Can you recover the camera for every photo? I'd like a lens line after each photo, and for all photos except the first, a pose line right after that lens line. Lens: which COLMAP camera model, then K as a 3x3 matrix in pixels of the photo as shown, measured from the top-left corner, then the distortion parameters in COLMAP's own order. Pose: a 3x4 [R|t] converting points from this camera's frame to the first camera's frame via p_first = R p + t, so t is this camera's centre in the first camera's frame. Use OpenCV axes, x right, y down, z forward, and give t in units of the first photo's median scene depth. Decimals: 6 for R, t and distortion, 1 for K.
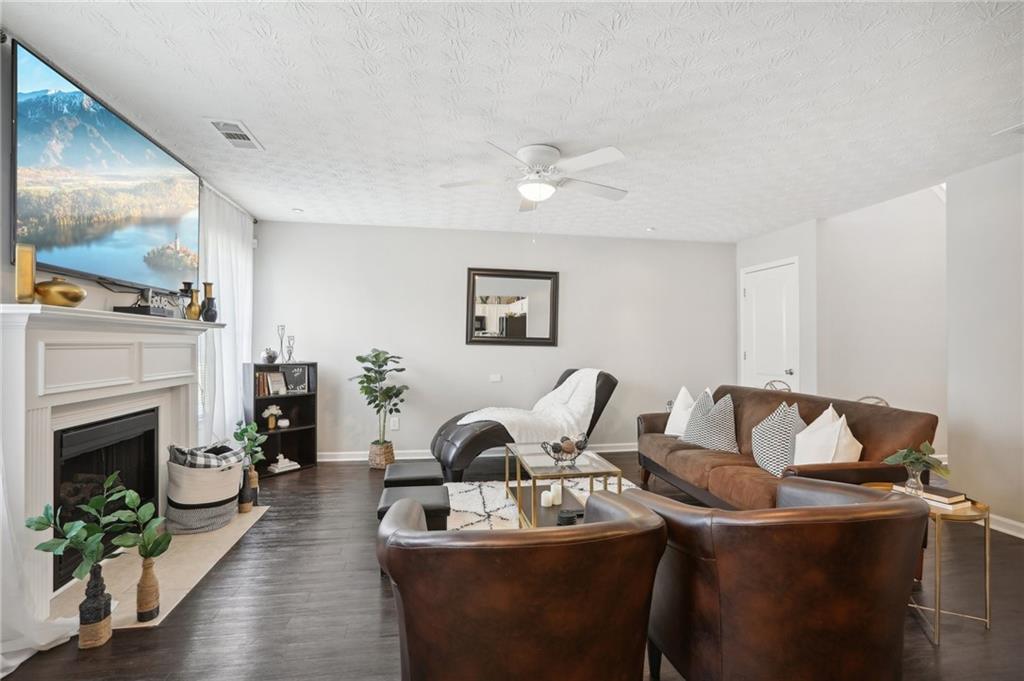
lens RADIAL K [[472.4, 0, 513.6], [0, 472.4, 343.6], [0, 0, 1]] dist [-0.028010, 0.005939]
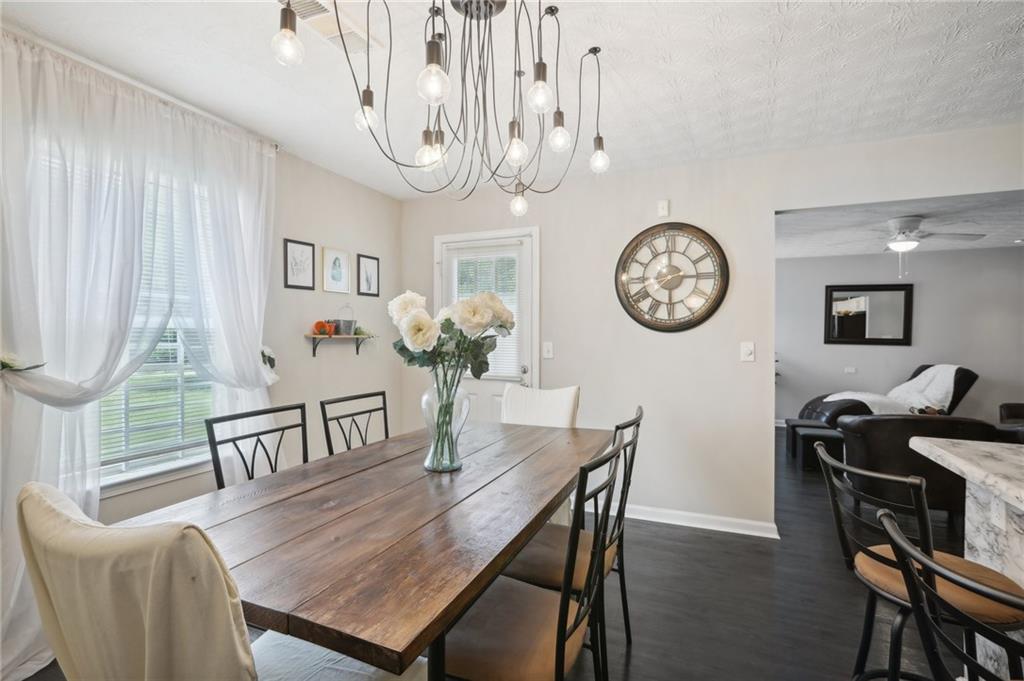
lens RADIAL K [[472.4, 0, 509.8], [0, 472.4, 339.9], [0, 0, 1]] dist [-0.028010, 0.005939]
pose [[0.830796, -0.001667, -0.556575, -0.123682], [0.004383, 0.999984, 0.003548, -0.021097], [0.556560, -0.005387, 0.830790, -0.685991]]
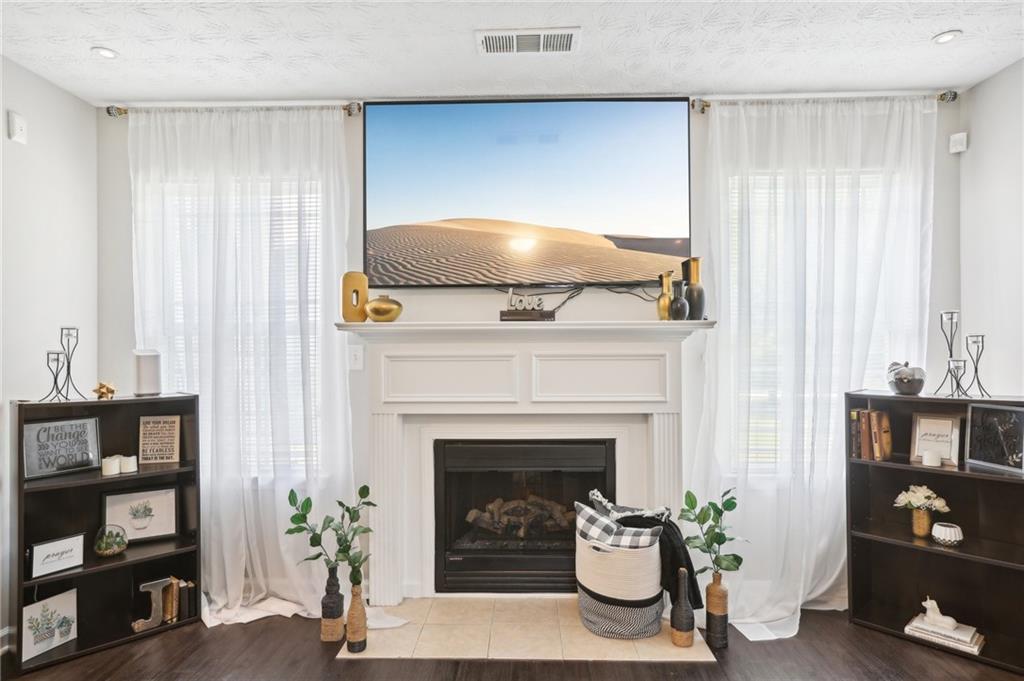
lens RADIAL K [[607.2, 0, 519.2], [0, 607.2, 360.1], [0, 0, 1]] dist [0.007615, 0.005933]
pose [[-0.200684, 0.007515, -0.979627, 0.151287], [0.005391, 0.999964, 0.006566, 0.001148], [0.979641, -0.003963, -0.200718, 0.726303]]
